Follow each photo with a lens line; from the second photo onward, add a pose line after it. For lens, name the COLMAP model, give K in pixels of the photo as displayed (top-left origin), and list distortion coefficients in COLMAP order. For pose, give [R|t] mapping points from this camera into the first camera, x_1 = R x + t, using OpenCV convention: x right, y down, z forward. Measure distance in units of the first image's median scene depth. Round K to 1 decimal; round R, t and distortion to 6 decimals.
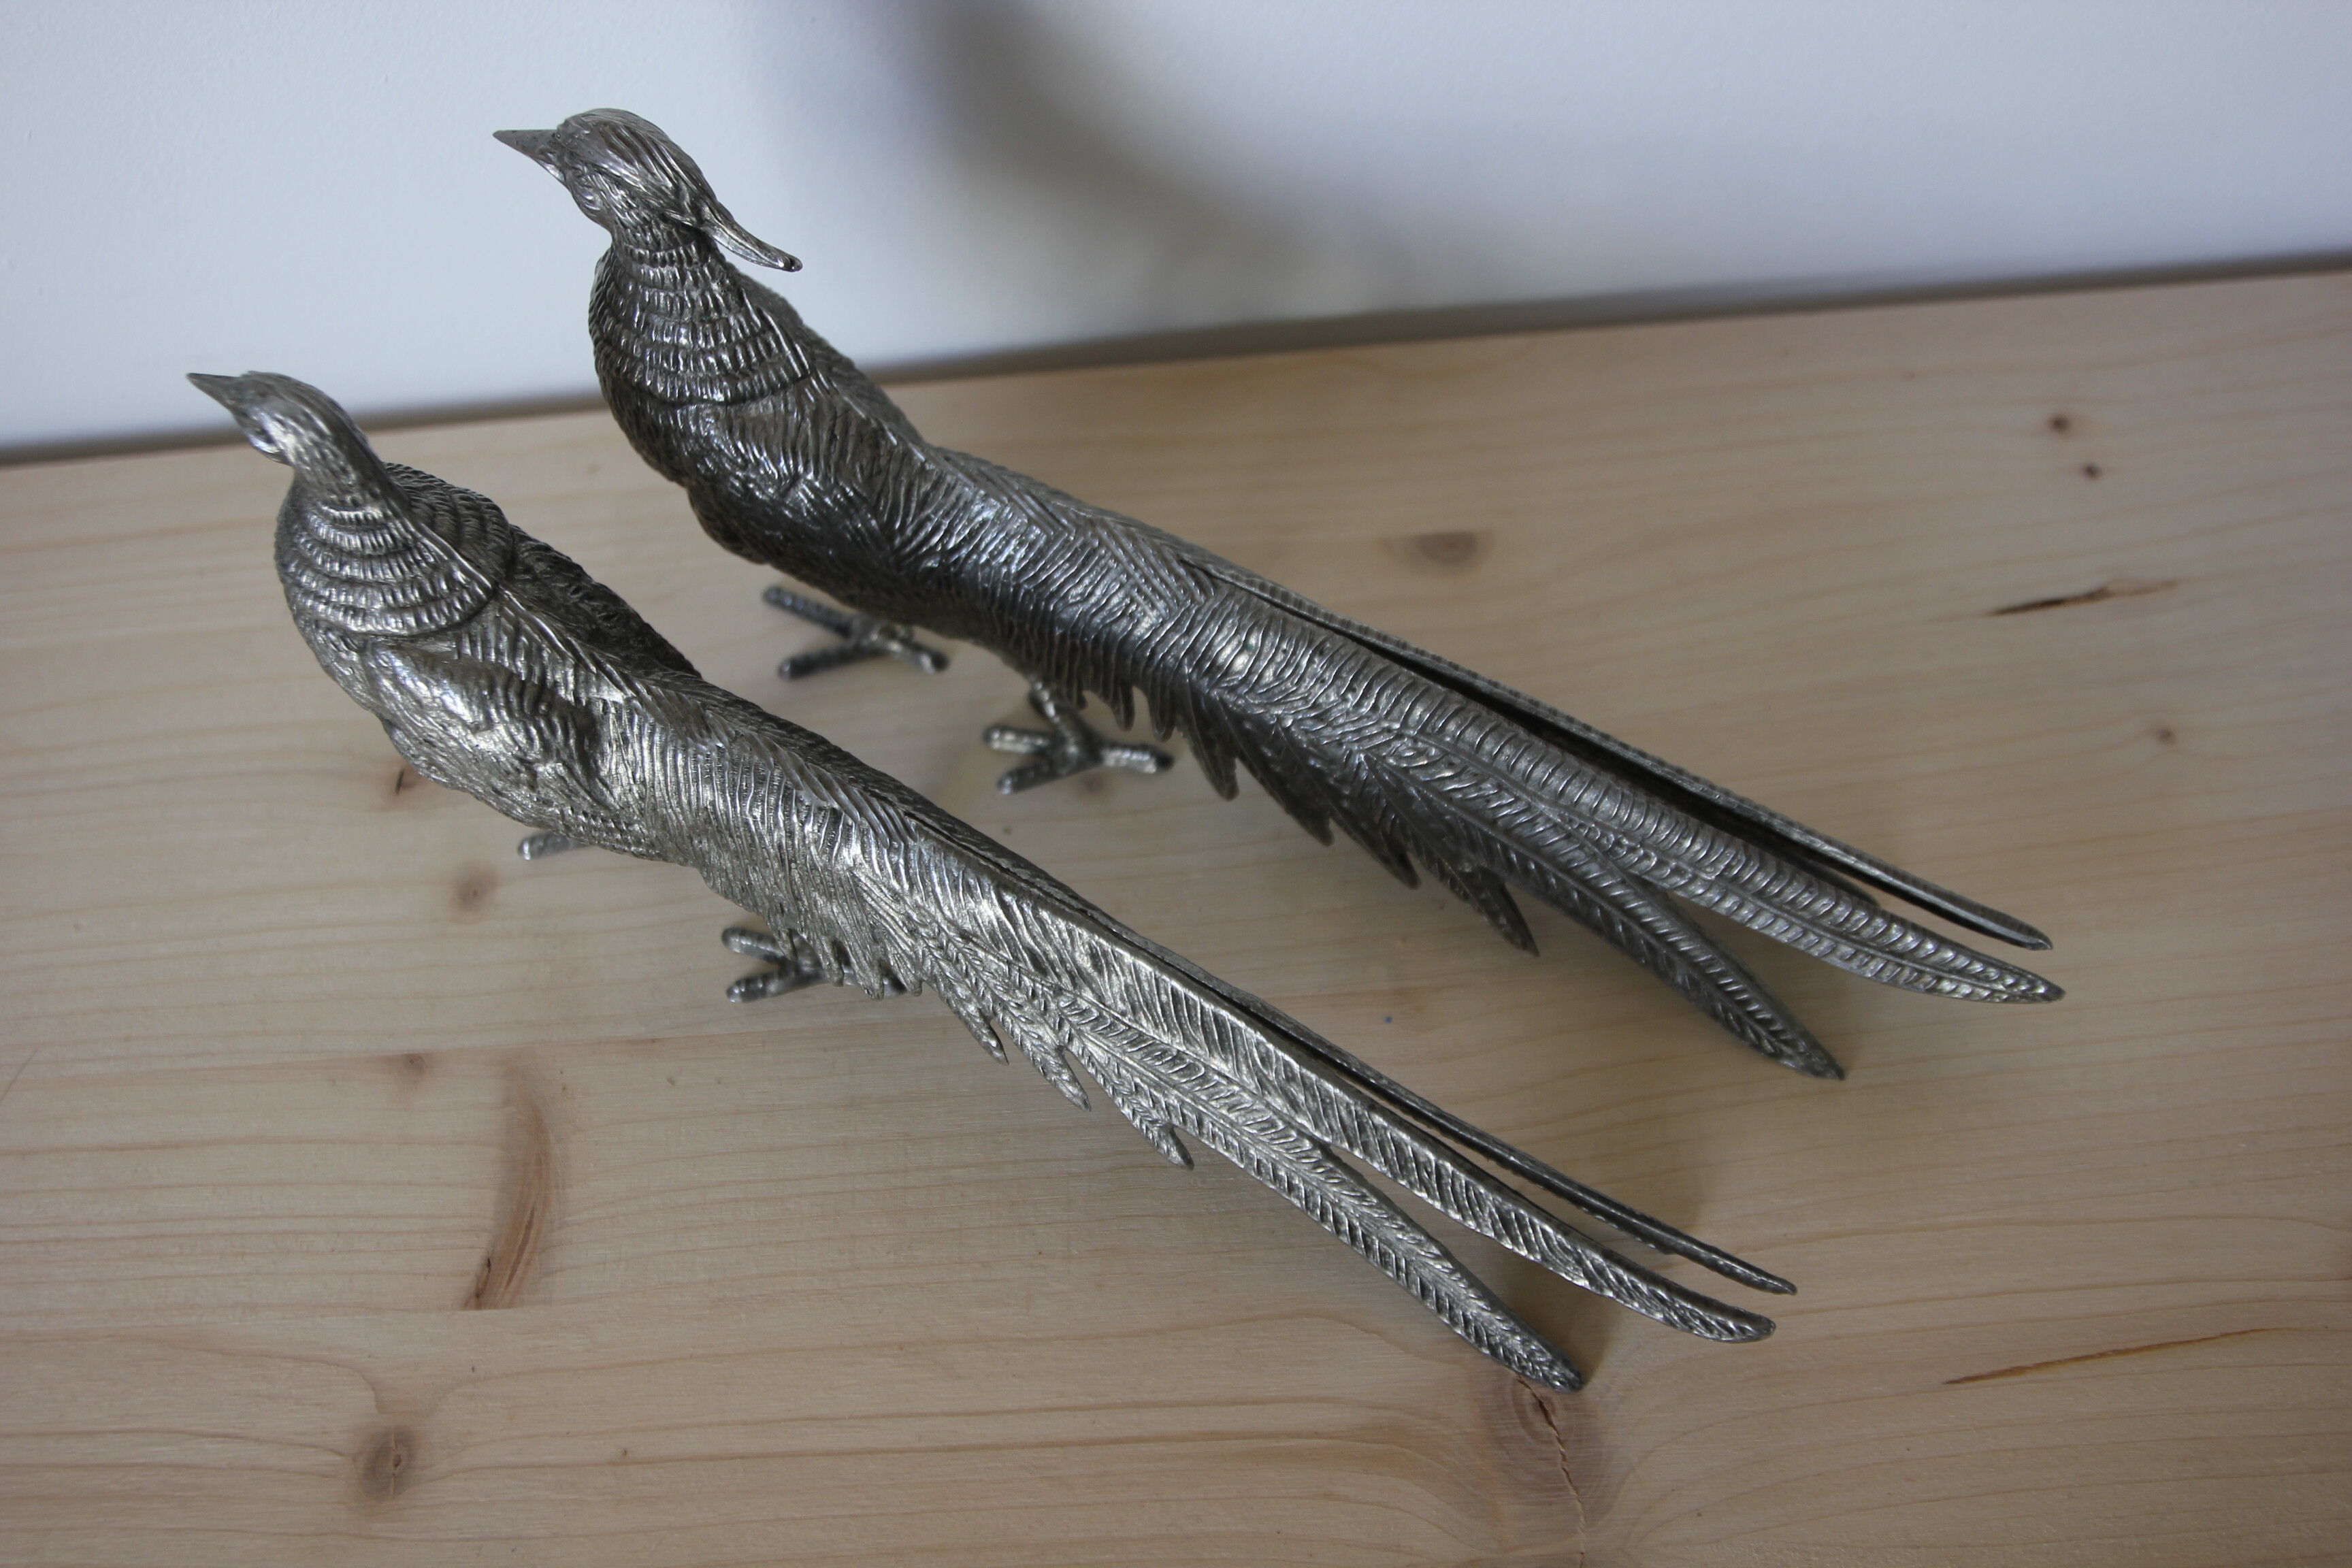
lens RADIAL K [[2381.2, 0, 1176.0], [0, 2381.2, 784.0], [0, 0, 1]] dist [-0.132471, 0.031986]
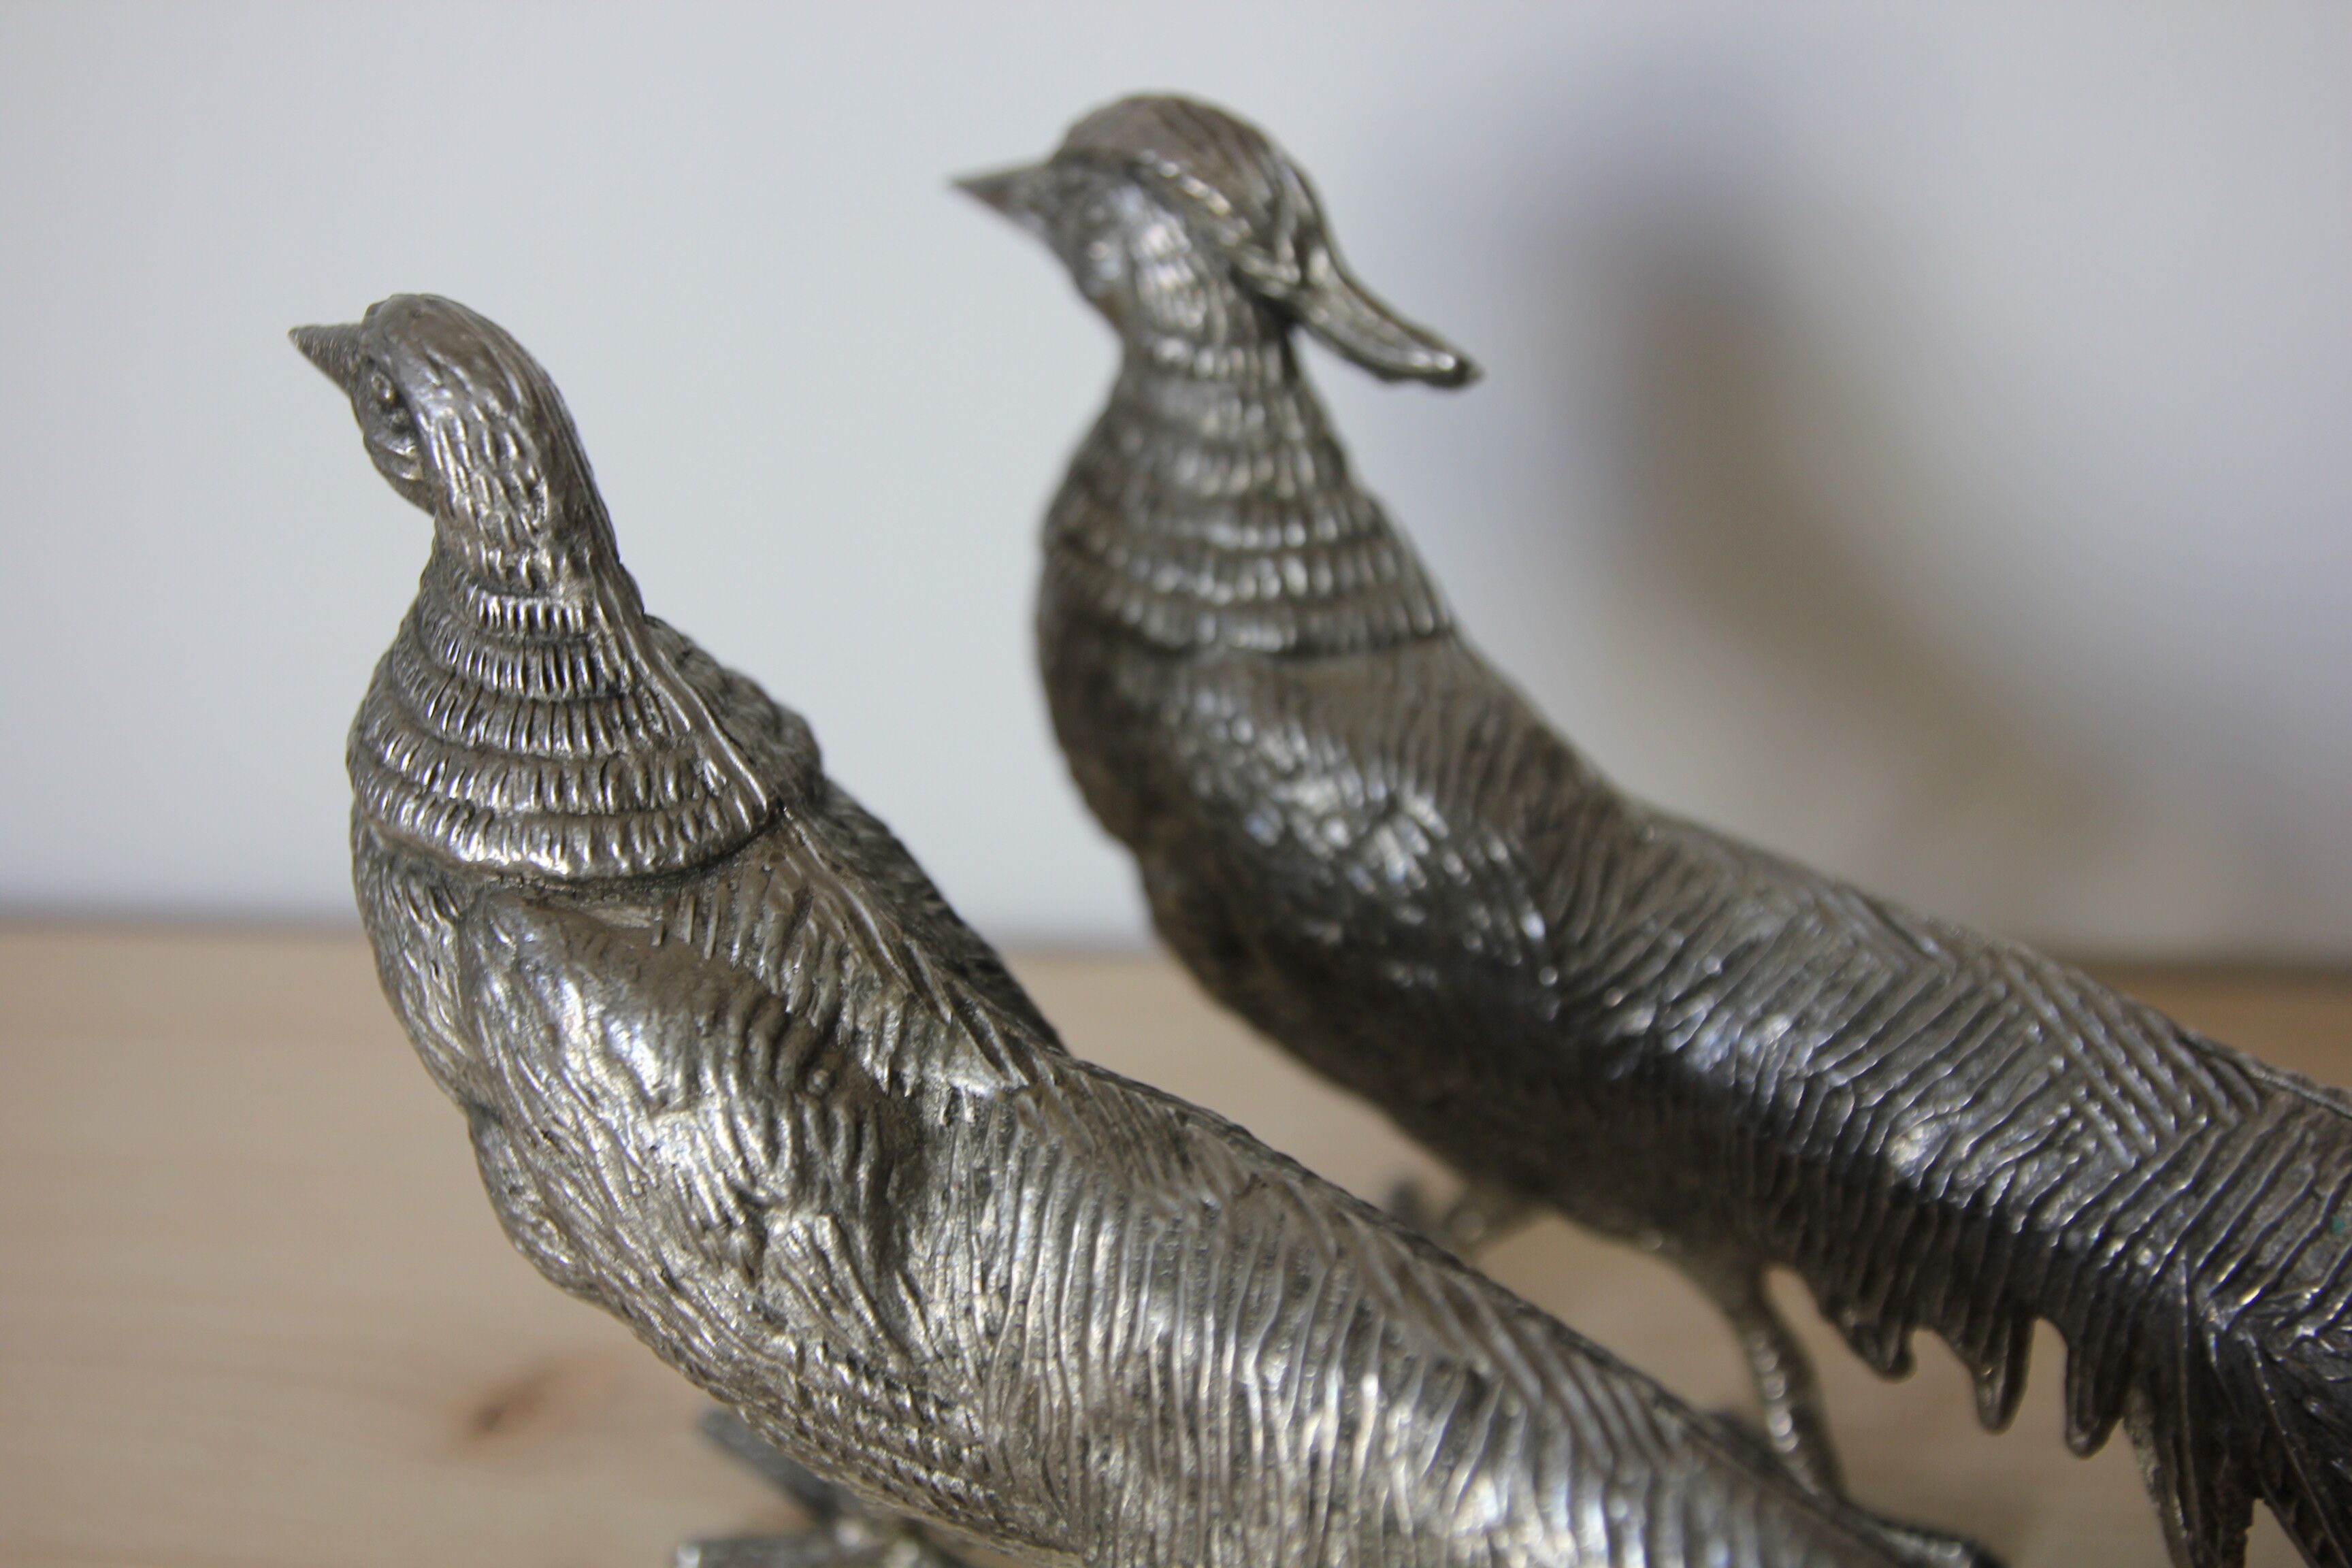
lens RADIAL K [[2381.2, 0, 1176.0], [0, 2381.2, 784.0], [0, 0, 1]] dist [-0.132471, 0.031986]
pose [[0.984990, 0.107478, -0.135069, -0.147362], [-0.157818, 0.877698, -0.452482, 0.109735], [0.069918, 0.467006, 0.881485, 0.584082]]
